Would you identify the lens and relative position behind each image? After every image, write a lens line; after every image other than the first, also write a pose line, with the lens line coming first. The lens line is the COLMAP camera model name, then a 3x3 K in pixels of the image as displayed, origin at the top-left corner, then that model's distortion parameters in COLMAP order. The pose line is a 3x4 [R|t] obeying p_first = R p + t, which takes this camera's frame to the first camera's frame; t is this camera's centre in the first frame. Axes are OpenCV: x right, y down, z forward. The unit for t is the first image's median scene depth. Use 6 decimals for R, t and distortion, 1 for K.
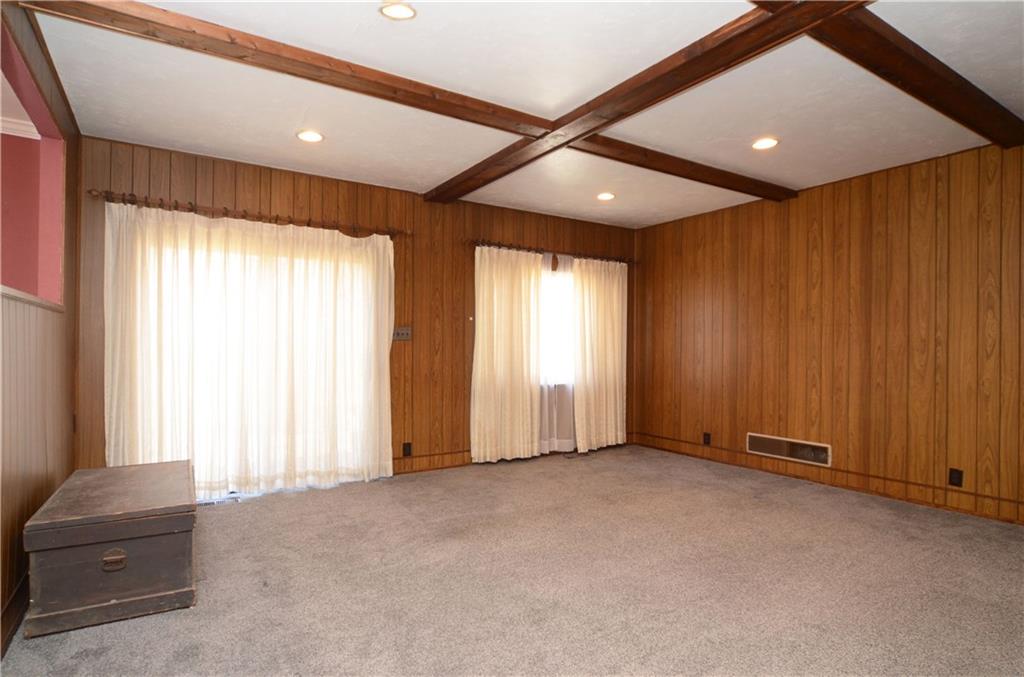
lens RADIAL K [[553.0, 0, 513.9], [0, 553.0, 341.6], [0, 0, 1]] dist [0.001897, -0.001184]
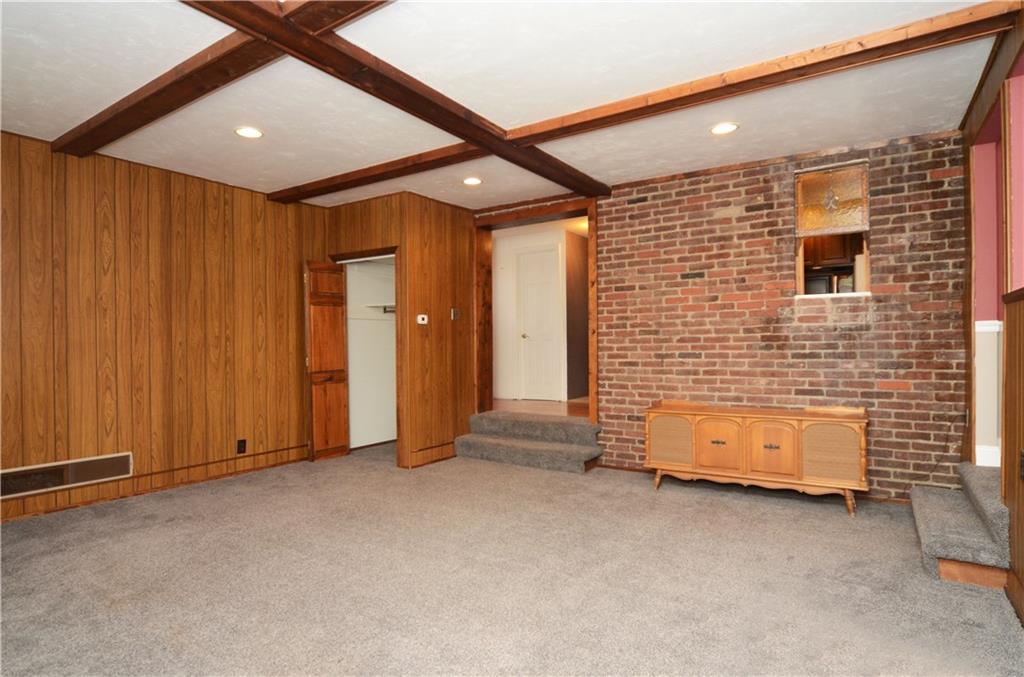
lens RADIAL K [[553.0, 0, 509.7], [0, 553.0, 342.9], [0, 0, 1]] dist [0.001897, -0.001184]
pose [[-0.398166, -0.000588, 0.917313, -0.527565], [-0.003869, 0.999992, -0.001038, 0.008193], [-0.917305, -0.003963, -0.398165, 0.831726]]
